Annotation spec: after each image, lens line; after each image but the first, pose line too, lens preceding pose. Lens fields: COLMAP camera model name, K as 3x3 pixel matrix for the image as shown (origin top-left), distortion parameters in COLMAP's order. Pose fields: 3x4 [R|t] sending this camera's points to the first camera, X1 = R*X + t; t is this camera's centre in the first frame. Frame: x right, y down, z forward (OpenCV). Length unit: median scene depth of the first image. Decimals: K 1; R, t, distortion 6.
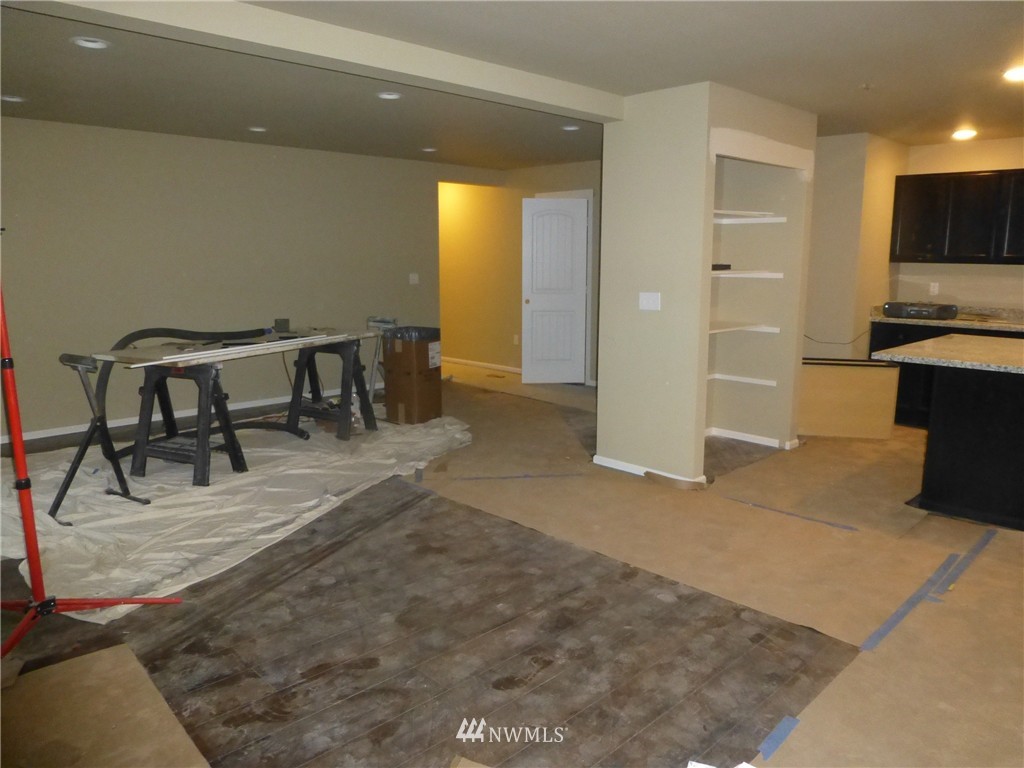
lens RADIAL K [[725.4, 0, 512.5], [0, 725.4, 367.4], [0, 0, 1]] dist [-0.002538, -0.000991]
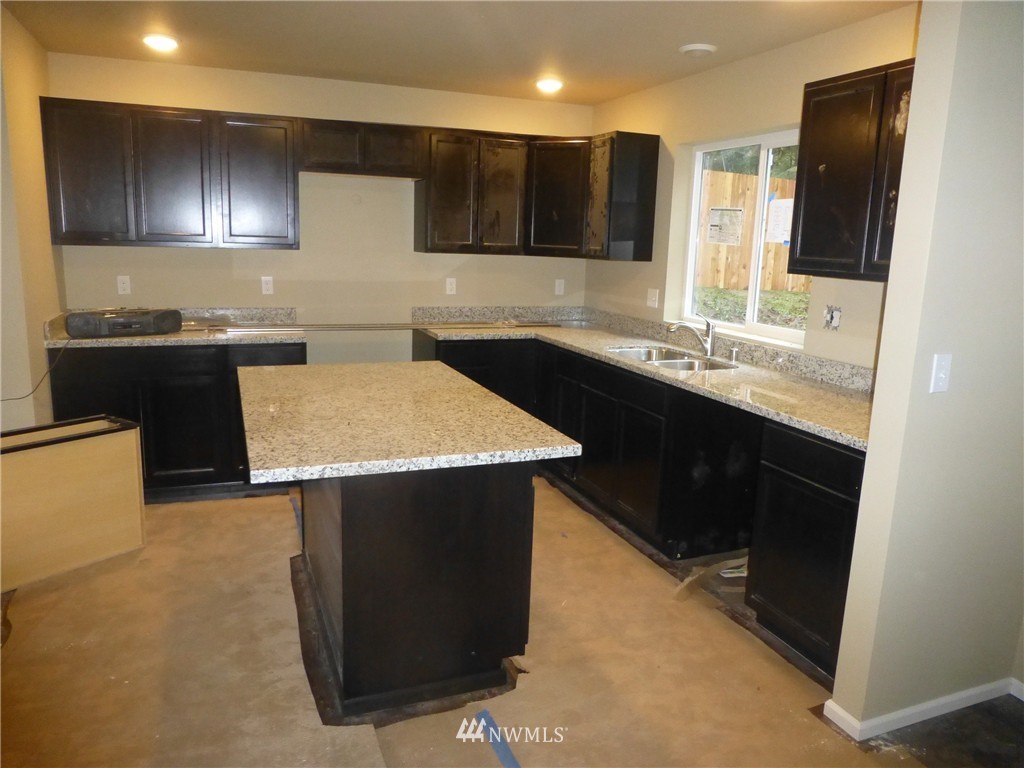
lens RADIAL K [[725.4, 0, 512.5], [0, 725.4, 367.4], [0, 0, 1]] dist [-0.002538, -0.000991]
pose [[0.378748, -0.160542, 0.911469, 0.111045], [0.119818, 0.985058, 0.123715, -0.079169], [-0.917711, 0.062354, 0.392325, 0.455327]]
